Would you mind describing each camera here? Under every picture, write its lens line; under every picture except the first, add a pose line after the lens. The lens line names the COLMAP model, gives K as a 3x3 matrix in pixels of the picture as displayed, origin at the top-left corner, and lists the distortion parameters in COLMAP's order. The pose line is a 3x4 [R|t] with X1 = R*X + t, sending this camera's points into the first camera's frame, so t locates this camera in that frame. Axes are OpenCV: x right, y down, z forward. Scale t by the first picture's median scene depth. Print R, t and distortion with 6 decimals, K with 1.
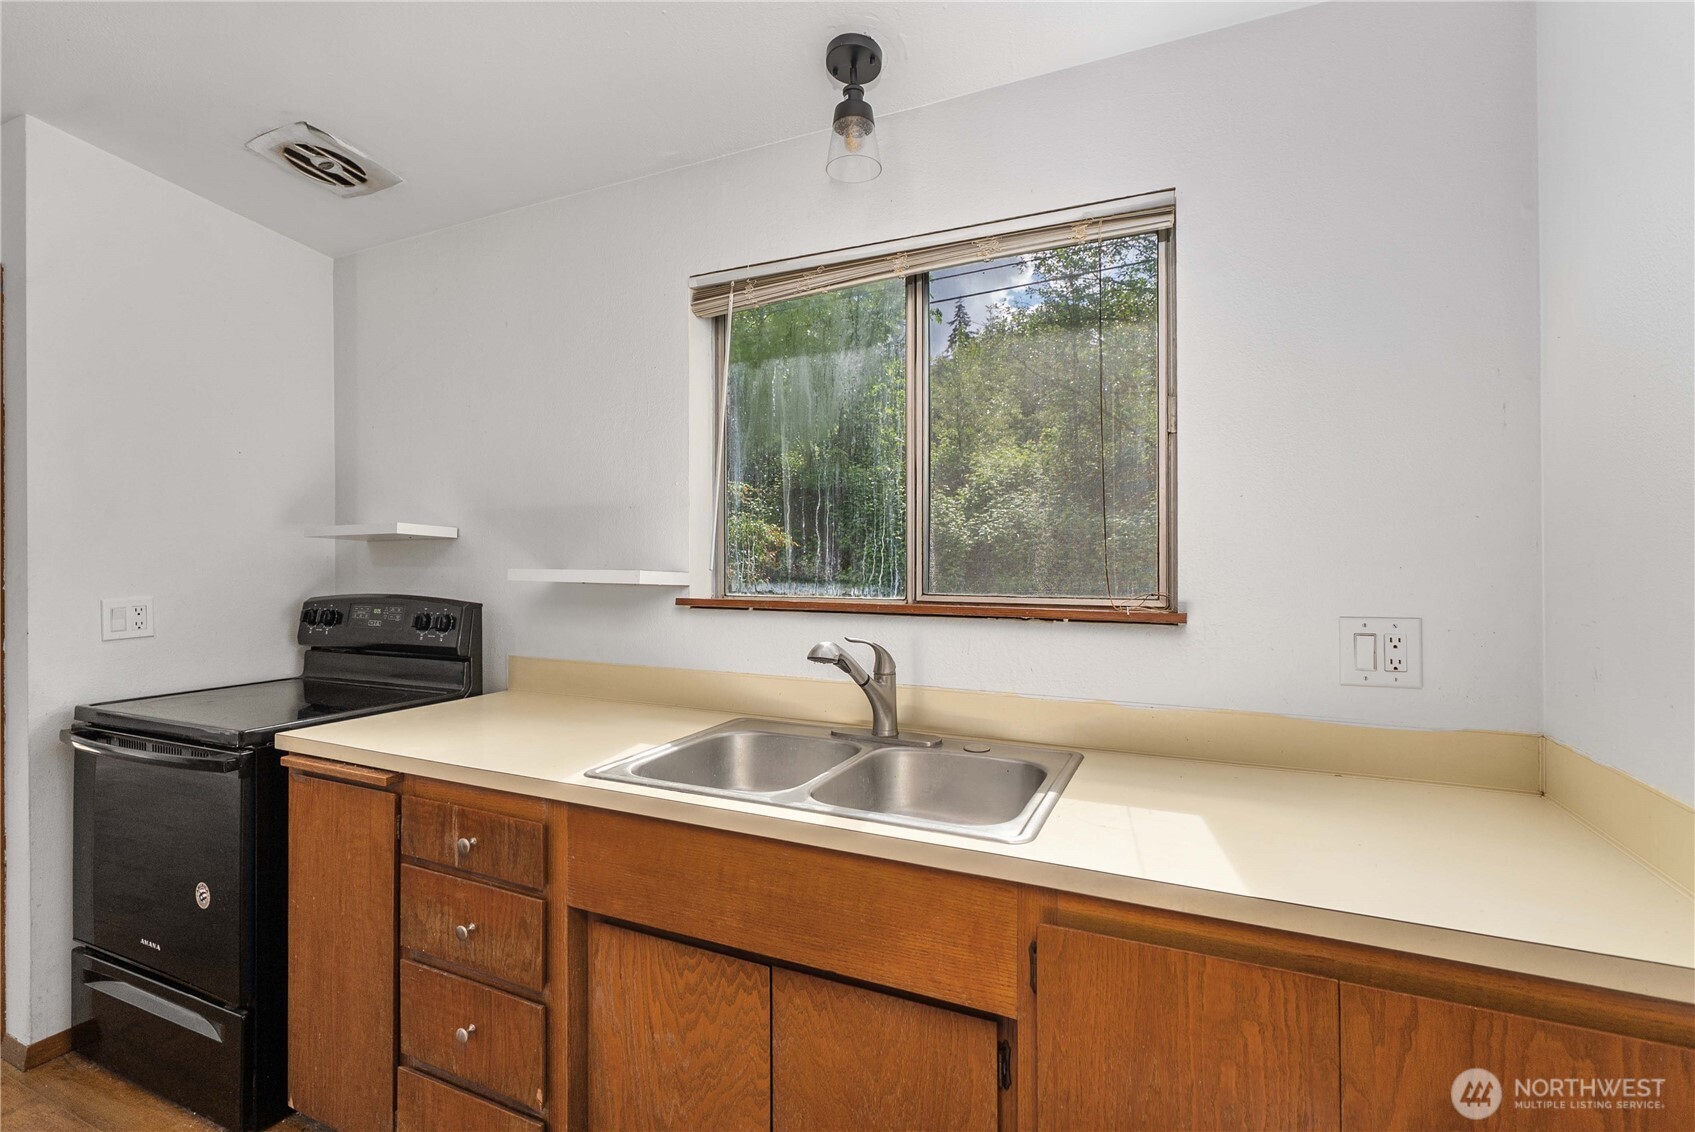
lens RADIAL K [[728.6, 0, 855.8], [0, 728.6, 563.5], [0, 0, 1]] dist [0.001915, 0.000323]
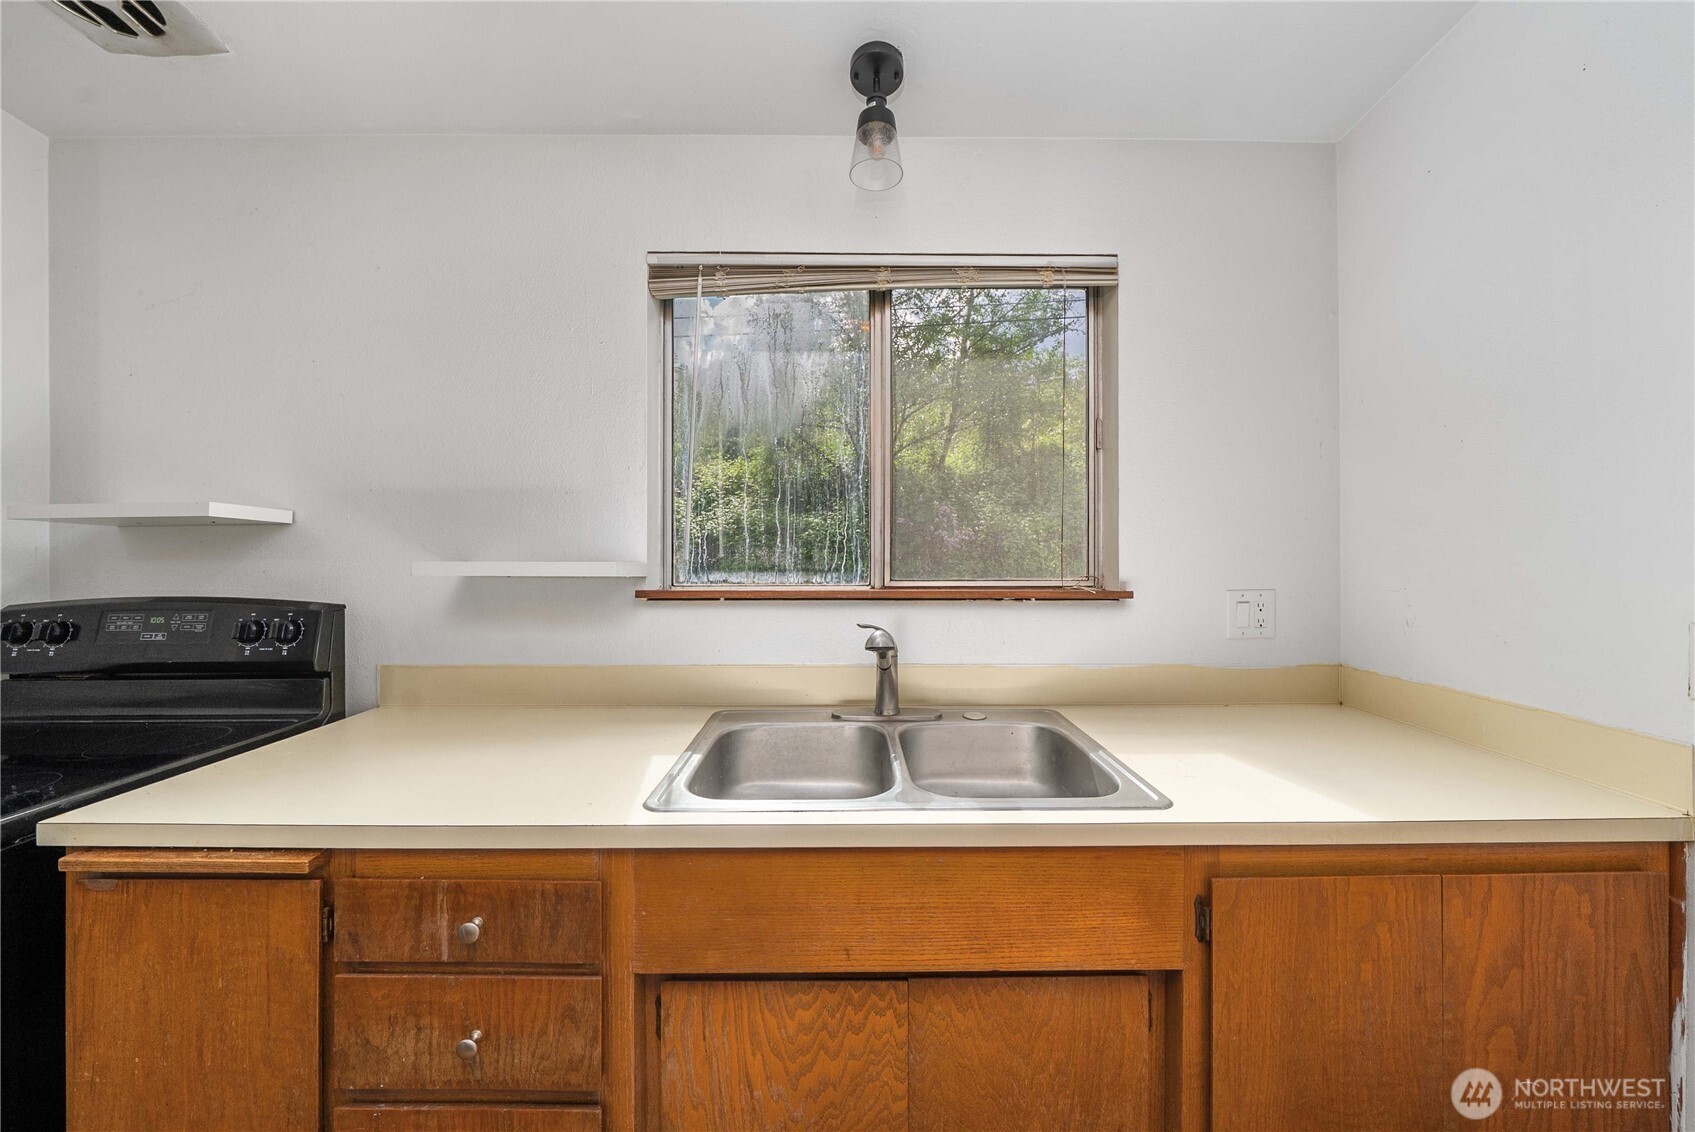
lens RADIAL K [[576.7, 0, 848.2], [0, 576.7, 548.4], [0, 0, 1]] dist [-0.004827, 0.000172]
pose [[0.912174, -0.002710, 0.409794, -0.383746], [0.004481, 0.999984, -0.003361, -0.004014], [-0.409779, 0.004902, 0.912172, 0.271482]]
